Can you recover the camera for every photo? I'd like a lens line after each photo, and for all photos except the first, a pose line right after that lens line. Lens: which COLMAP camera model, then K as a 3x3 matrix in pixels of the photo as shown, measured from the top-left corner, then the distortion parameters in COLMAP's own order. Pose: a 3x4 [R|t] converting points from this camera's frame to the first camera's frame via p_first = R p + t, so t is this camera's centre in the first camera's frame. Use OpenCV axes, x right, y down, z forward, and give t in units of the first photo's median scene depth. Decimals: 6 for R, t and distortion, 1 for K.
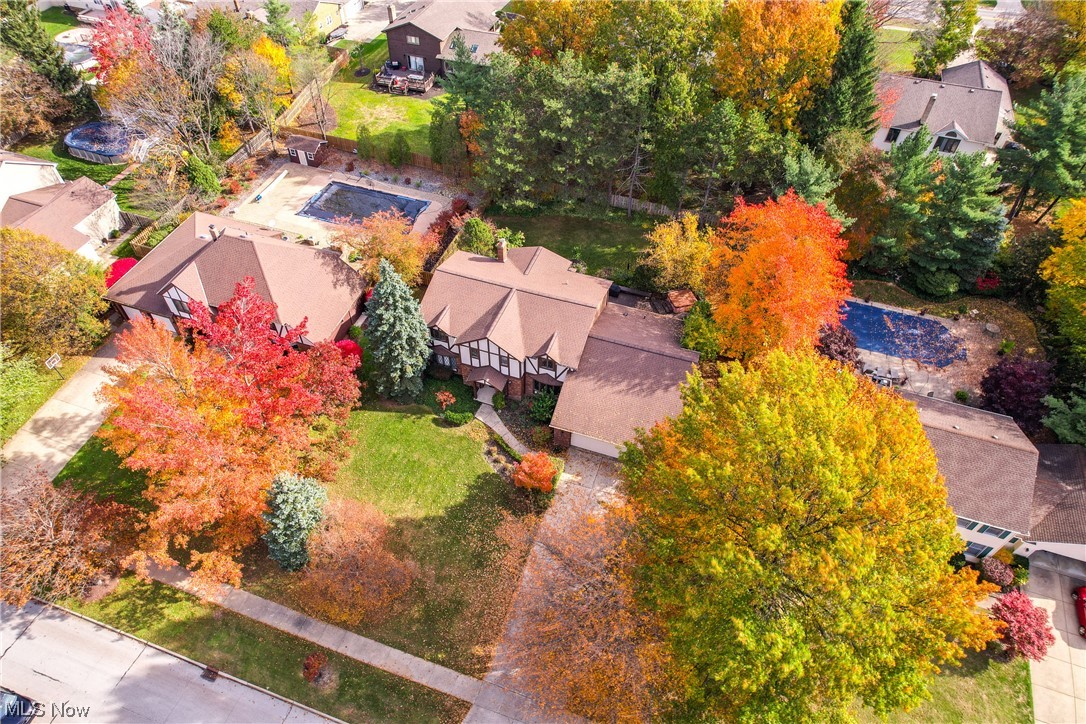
lens RADIAL K [[731.7, 0, 512.7], [0, 731.7, 375.7], [0, 0, 1]] dist [-0.061821, 0.054134]
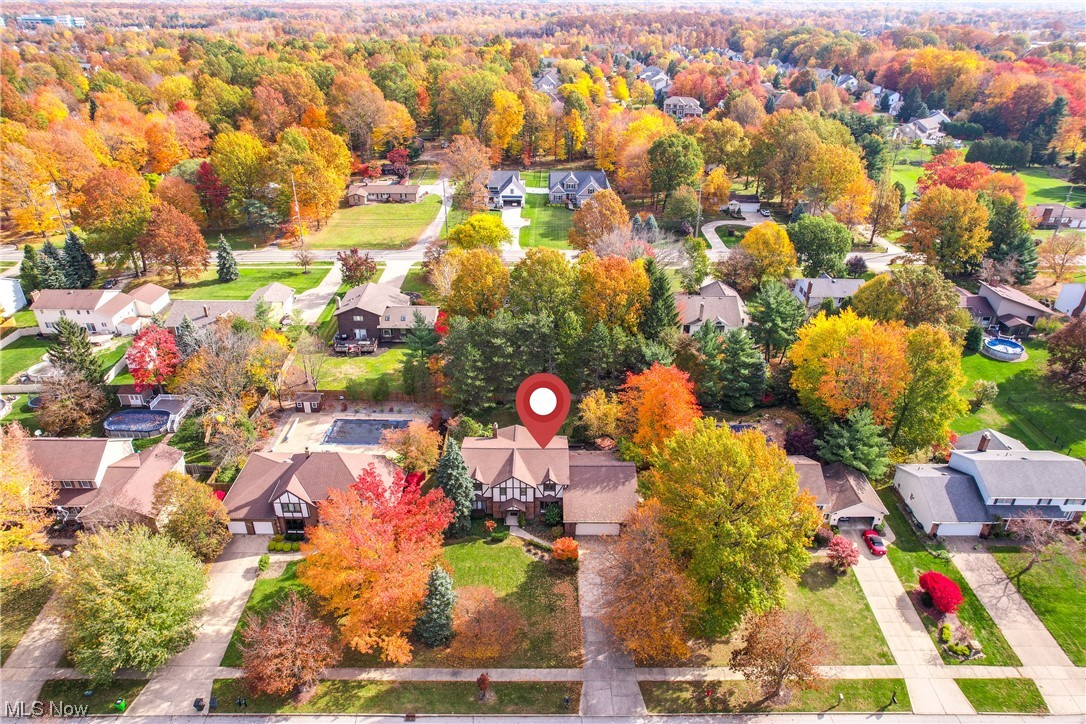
lens RADIAL K [[731.7, 0, 539.1], [0, 731.7, 358.7], [0, 0, 1]] dist [-0.061821, 0.054134]
pose [[0.941318, -0.153664, 0.300512, -0.360394], [0.247637, 0.919406, -0.305564, 0.182457], [-0.229338, 0.362051, 0.903506, -0.476263]]
